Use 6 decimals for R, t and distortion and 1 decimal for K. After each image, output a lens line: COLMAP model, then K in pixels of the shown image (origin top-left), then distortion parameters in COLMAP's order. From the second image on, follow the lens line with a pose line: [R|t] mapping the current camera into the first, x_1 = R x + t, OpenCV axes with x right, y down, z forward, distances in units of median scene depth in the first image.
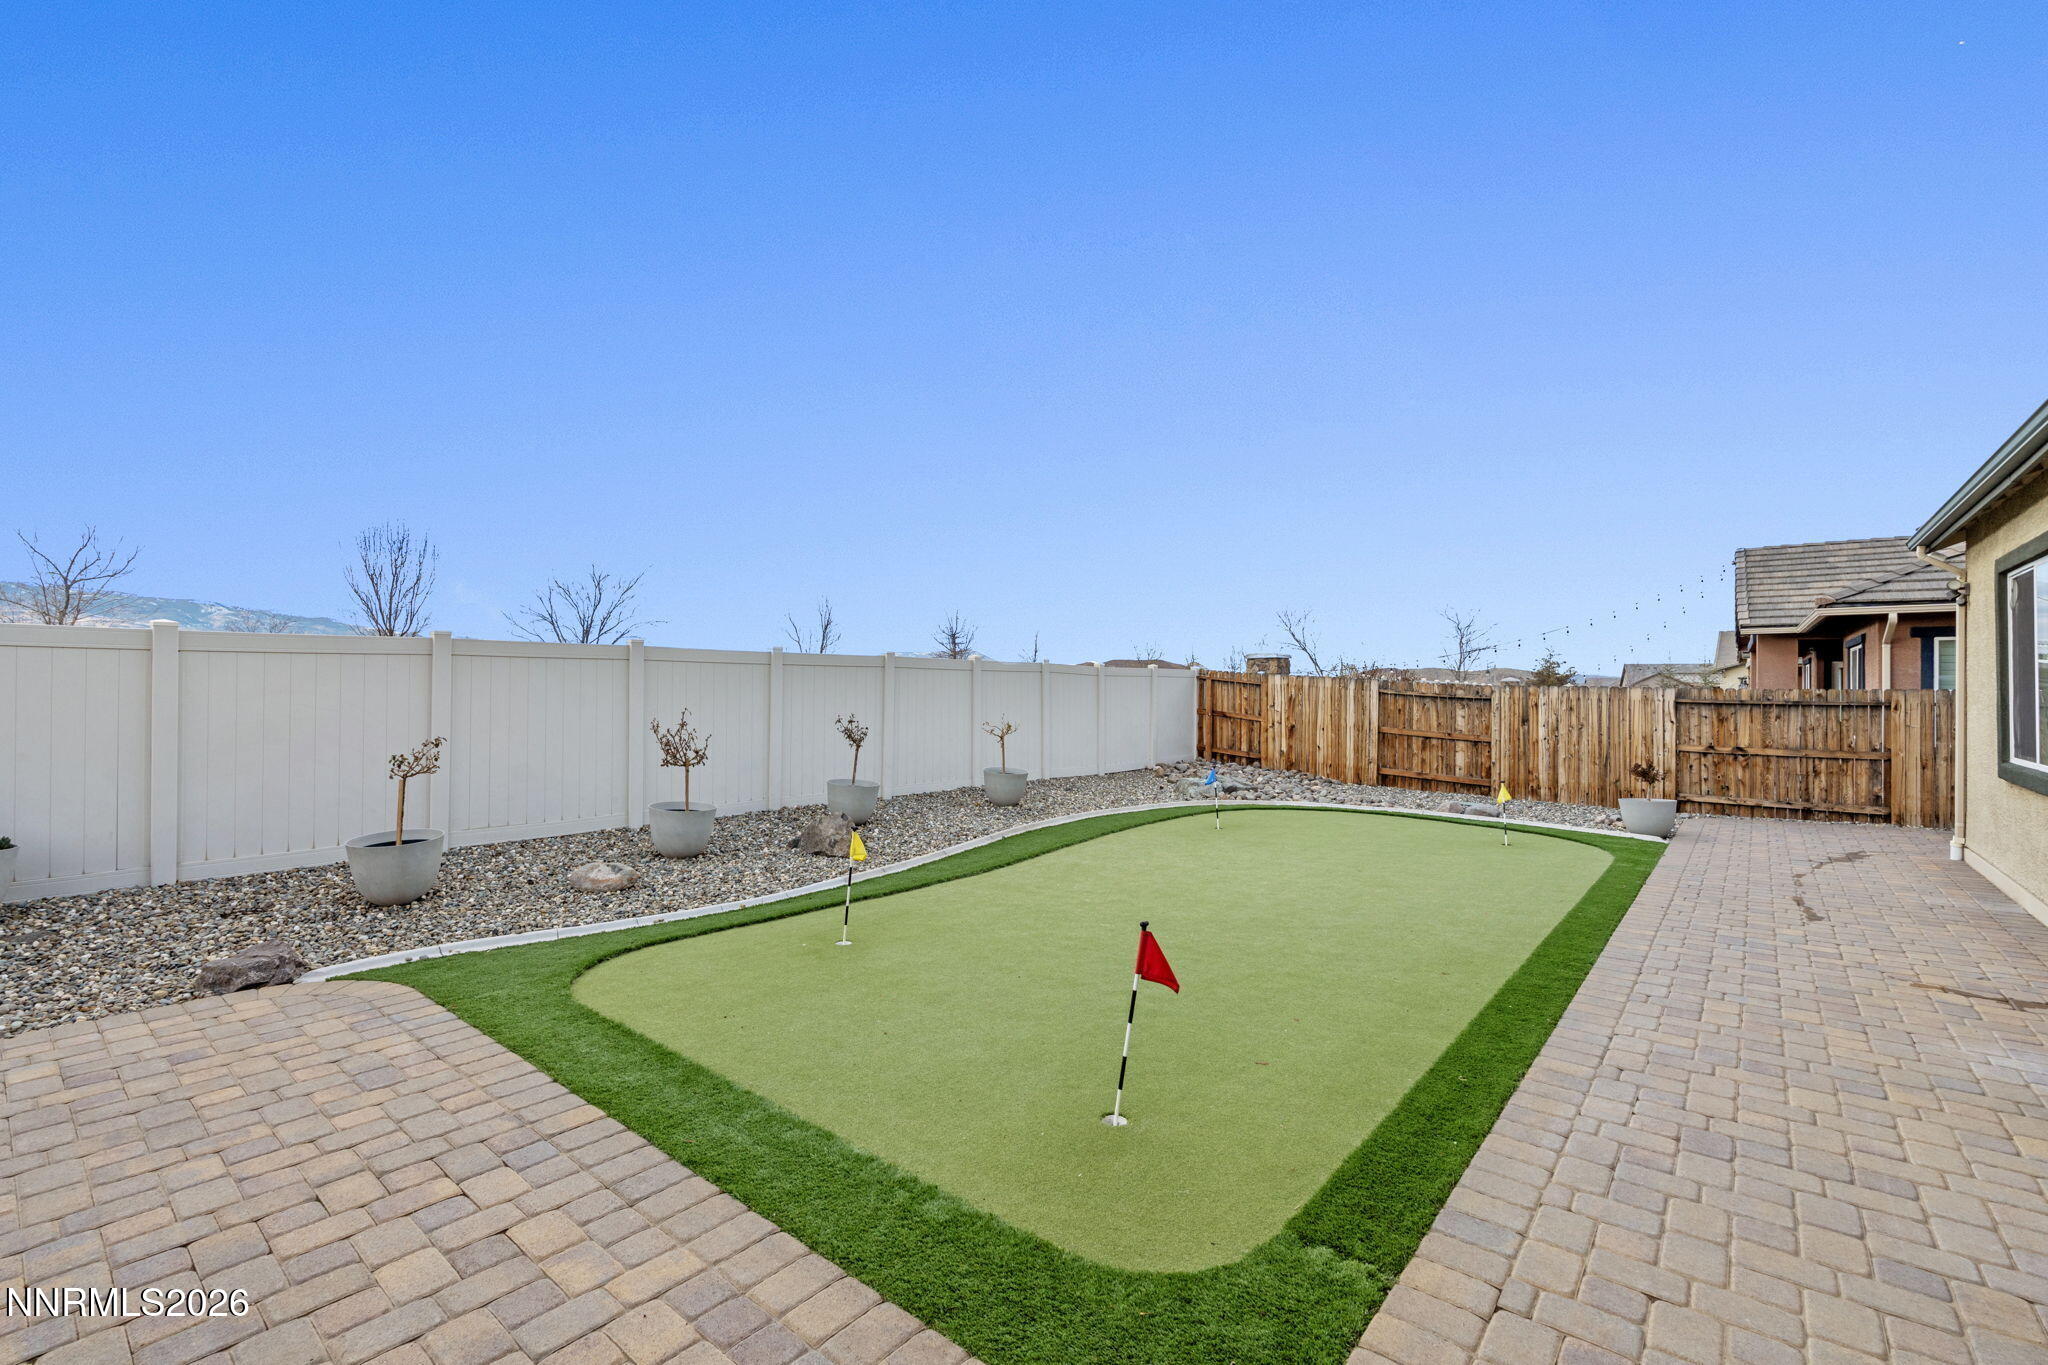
lens RADIAL K [[889.4, 0, 1026.6], [0, 889.4, 686.3], [0, 0, 1]] dist [-0.006241, 0.002115]
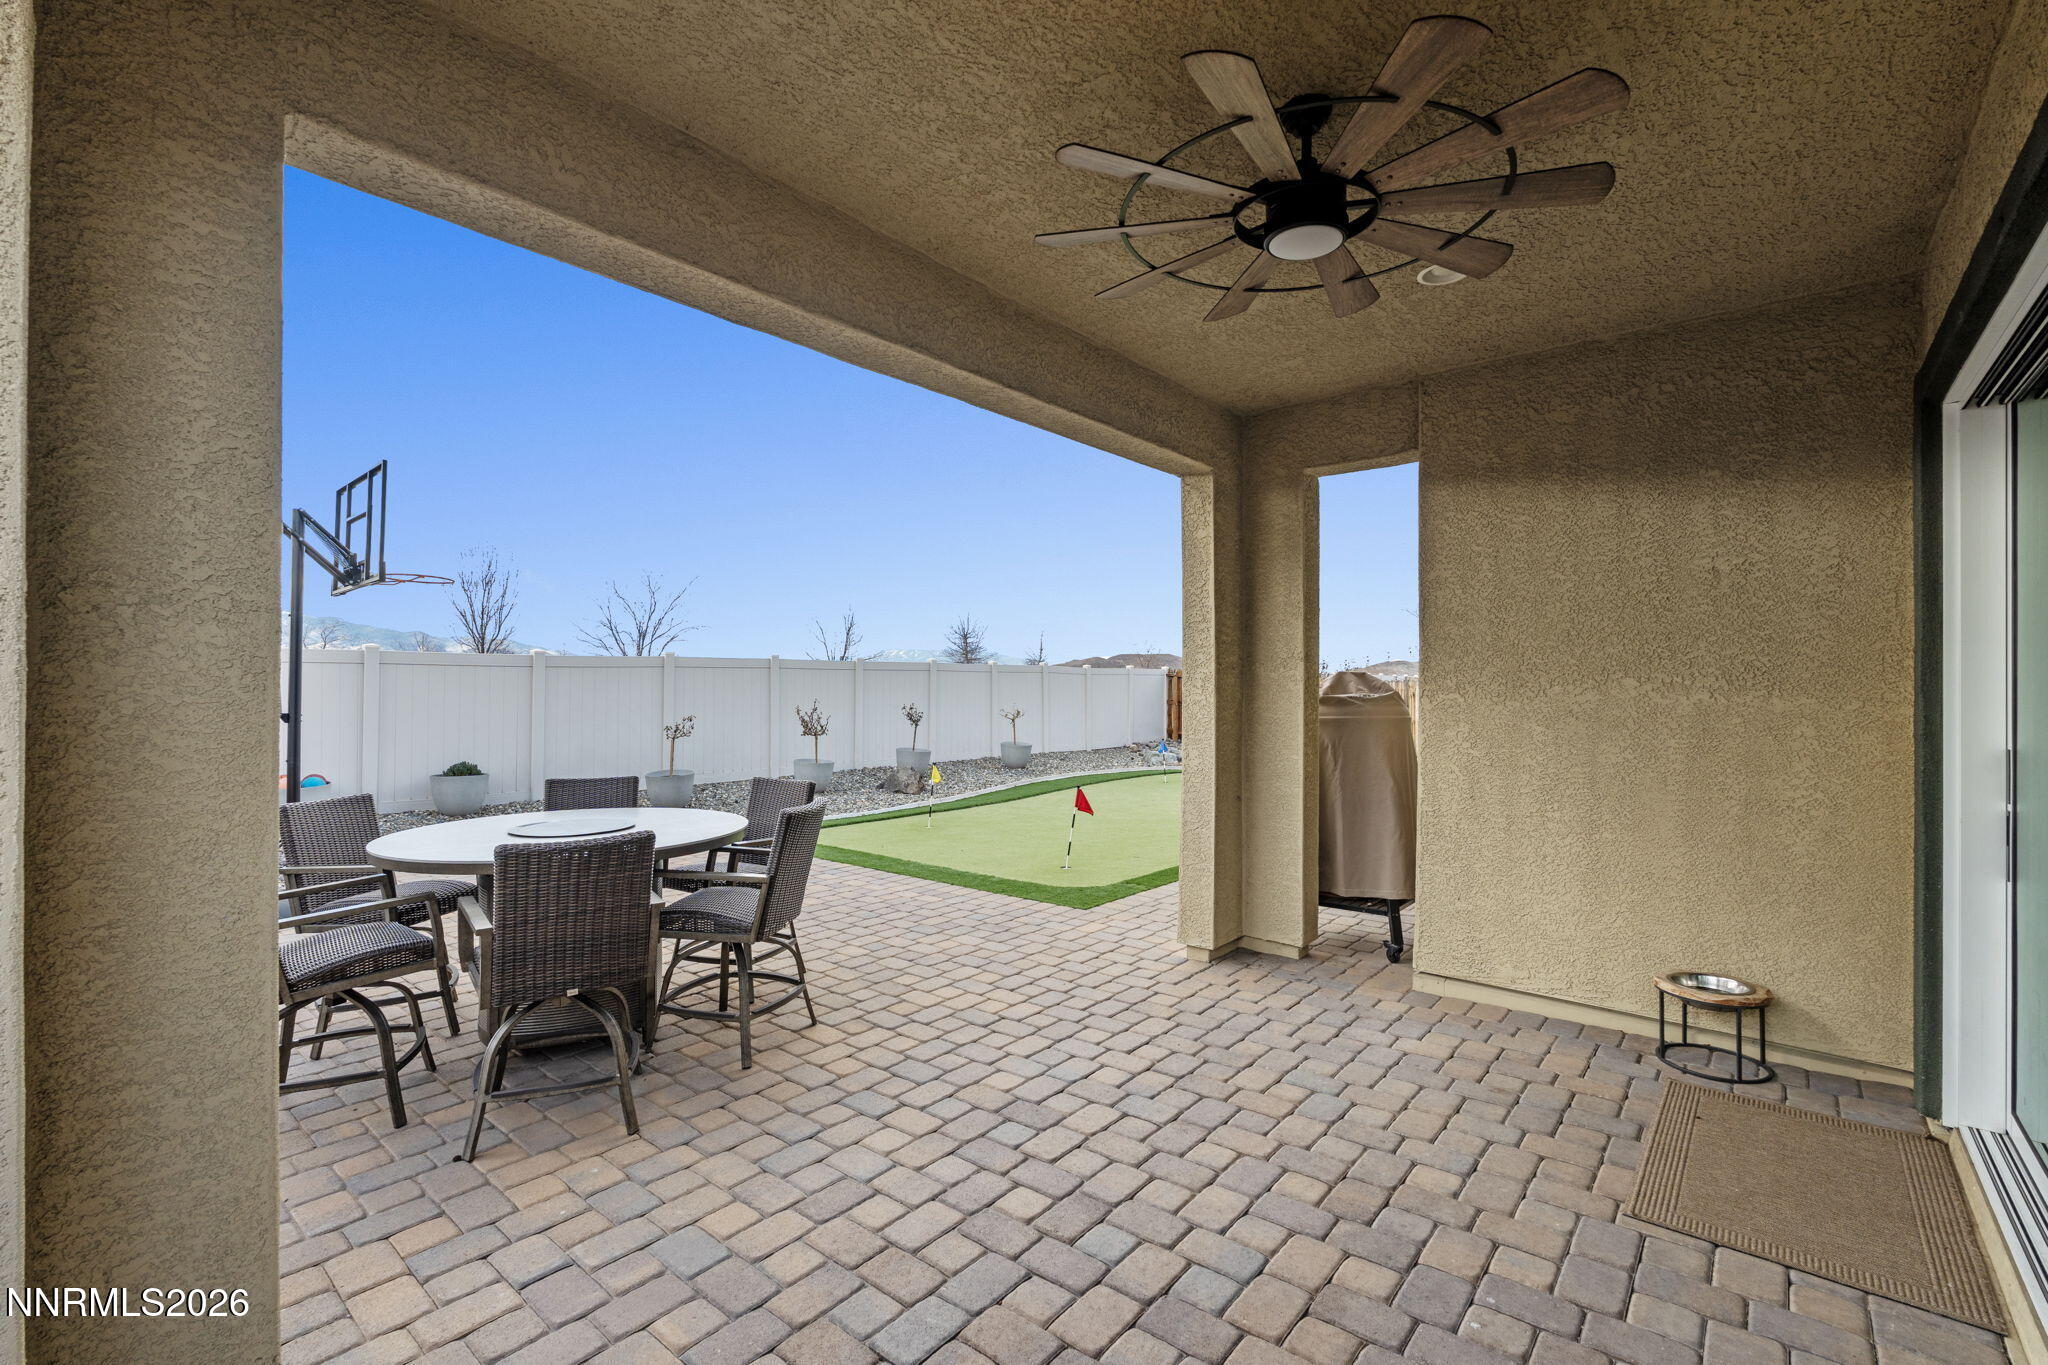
lens RADIAL K [[889.4, 0, 1009.9], [0, 889.4, 680.5], [0, 0, 1]] dist [-0.006241, 0.002115]
pose [[0.999608, -0.007944, -0.026844, 0.004584], [0.007881, 0.999966, -0.002468, -0.001397], [0.026862, 0.002256, 0.999637, -0.357339]]
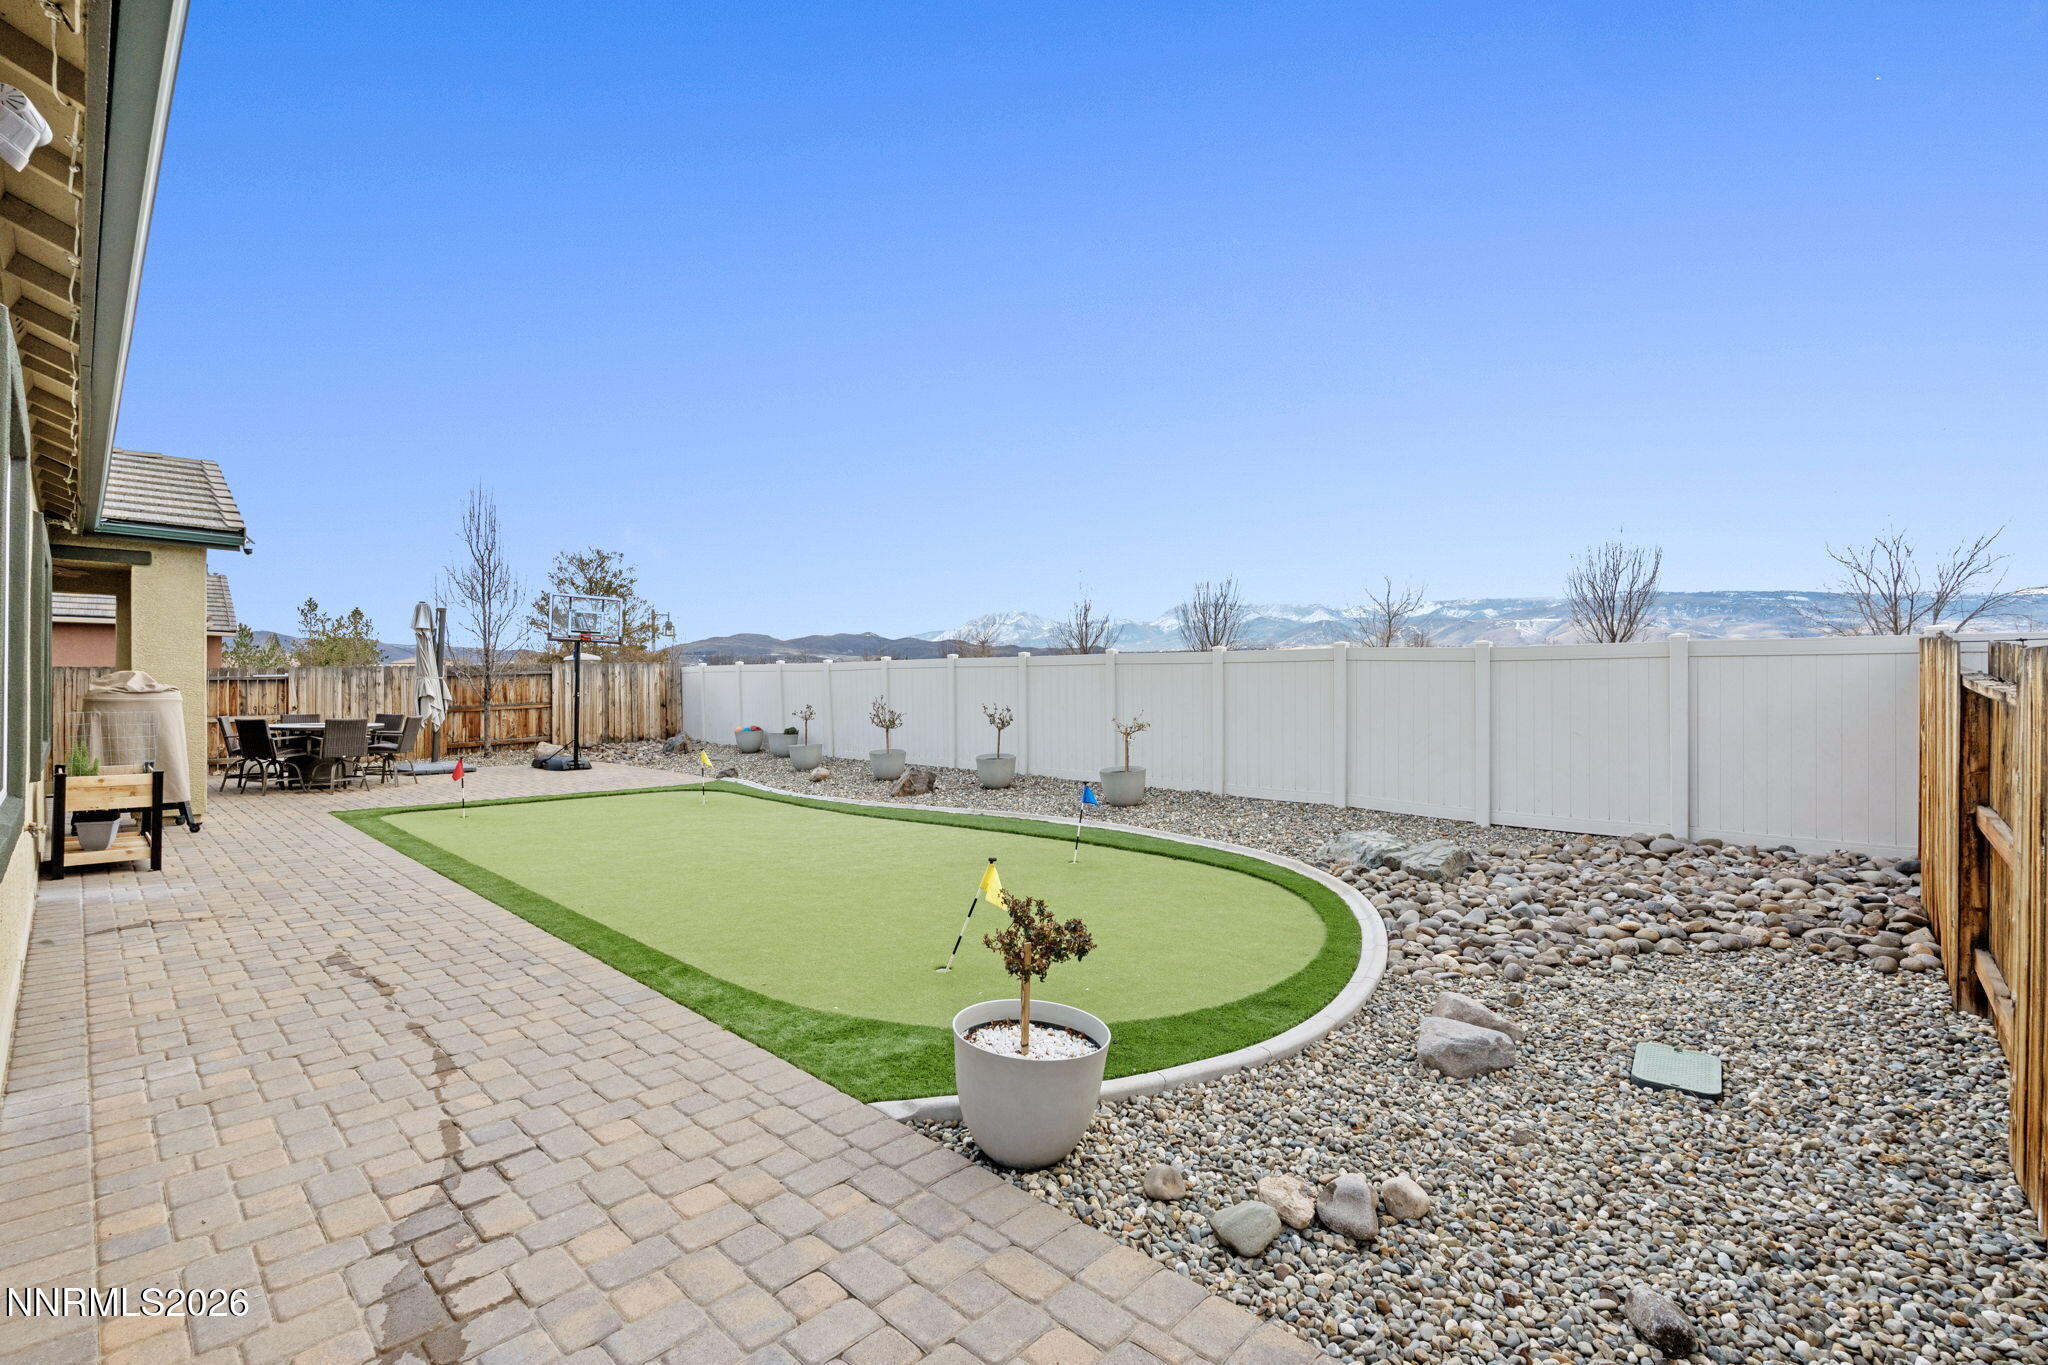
lens RADIAL K [[889.4, 0, 1013.6], [0, 889.4, 684.6], [0, 0, 1]] dist [-0.006241, 0.002115]
pose [[-0.063931, -0.008281, -0.997920, 0.823207], [-0.001041, 0.999966, -0.008232, 0.010171], [0.997954, 0.000513, -0.063937, 0.828872]]
